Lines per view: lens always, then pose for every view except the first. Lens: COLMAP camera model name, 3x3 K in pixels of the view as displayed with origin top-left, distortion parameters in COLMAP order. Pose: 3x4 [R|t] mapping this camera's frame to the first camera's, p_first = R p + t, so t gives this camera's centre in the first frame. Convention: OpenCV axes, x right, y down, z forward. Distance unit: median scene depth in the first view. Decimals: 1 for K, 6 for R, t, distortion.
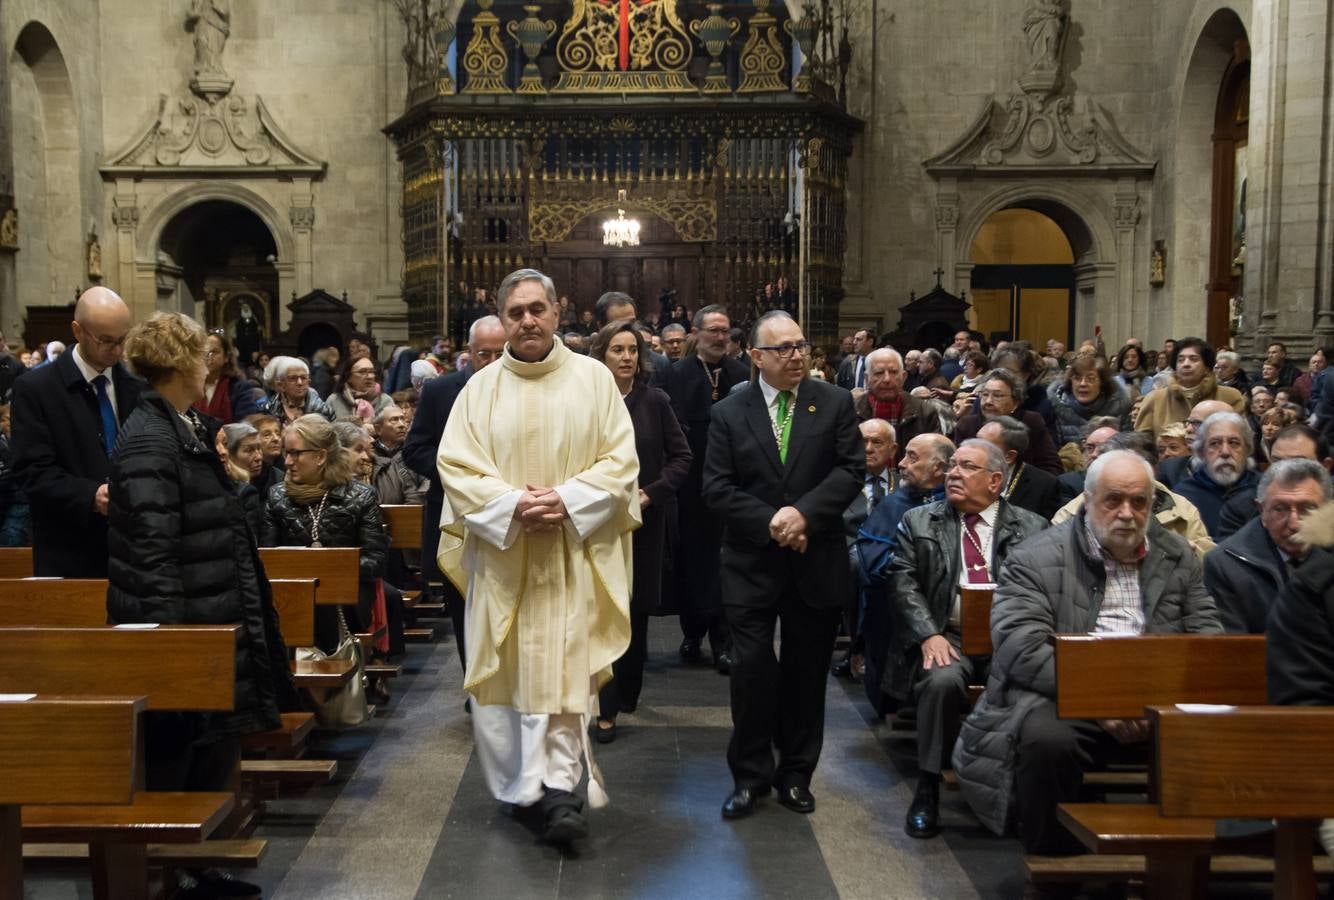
lens RADIAL K [[1773.3, 0, 597.9], [0, 1773.3, 502.3], [0, 0, 1]] dist [-0.003600, 0.079005]
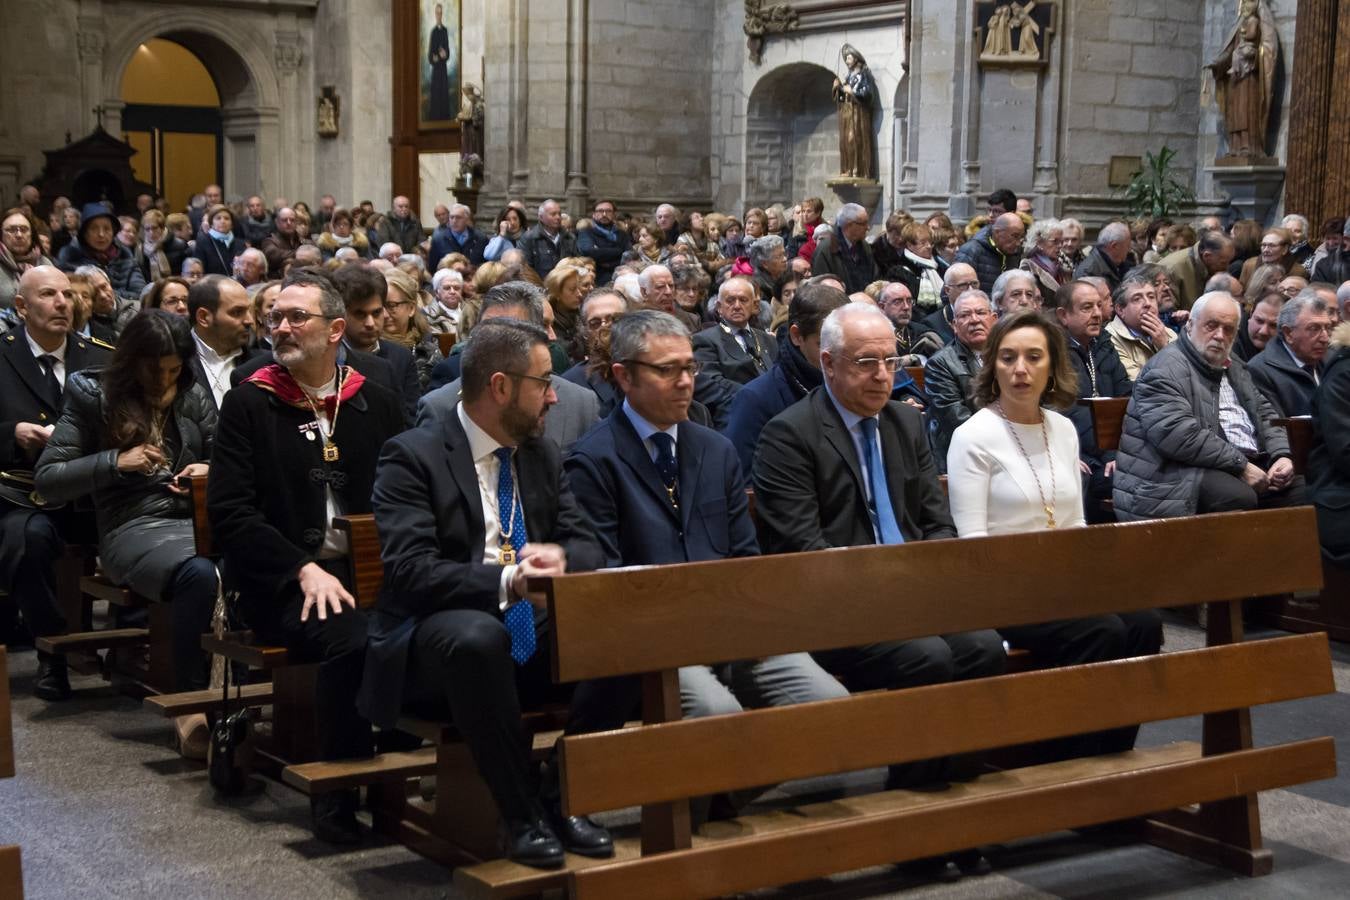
lens RADIAL K [[2162.1, 0, 676.5], [0, 2162.1, 470.1], [0, 0, 1]] dist [0.097472, 0.095683]
pose [[0.826269, -0.053359, 0.560743, -0.225408], [0.032485, 0.998360, 0.047134, 0.003327], [-0.562338, -0.020729, 0.826647, -0.039375]]
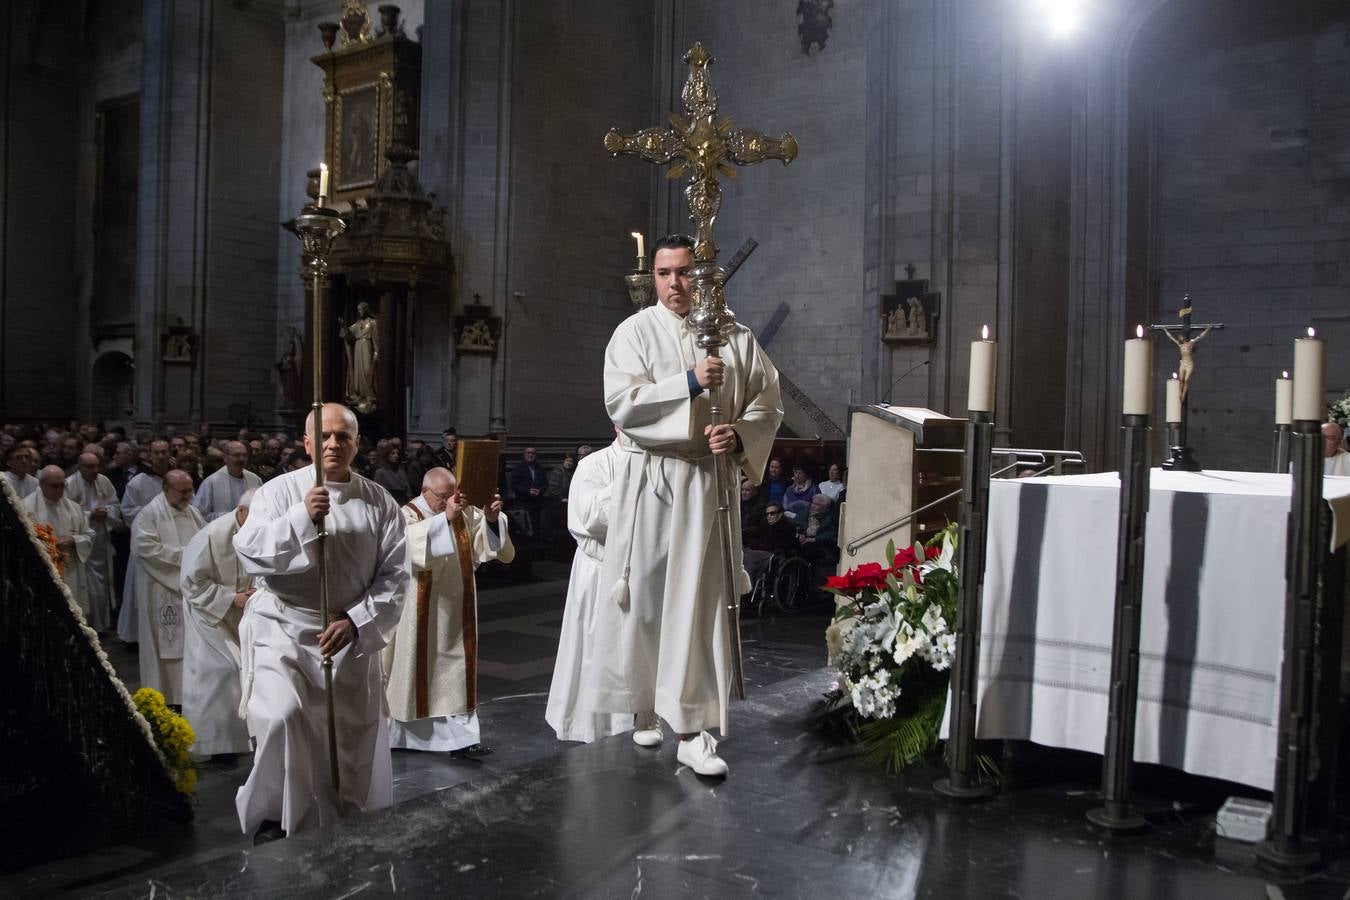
lens RADIAL K [[1174.6, 0, 678.6], [0, 1174.6, 464.5], [0, 0, 1]] dist [-0.132255, 0.069546]
pose [[0.542523, -0.022165, 0.839748, -0.218040], [0.047054, 0.998884, -0.004034, -0.000848], [-0.838722, 0.041702, 0.542961, -0.285139]]
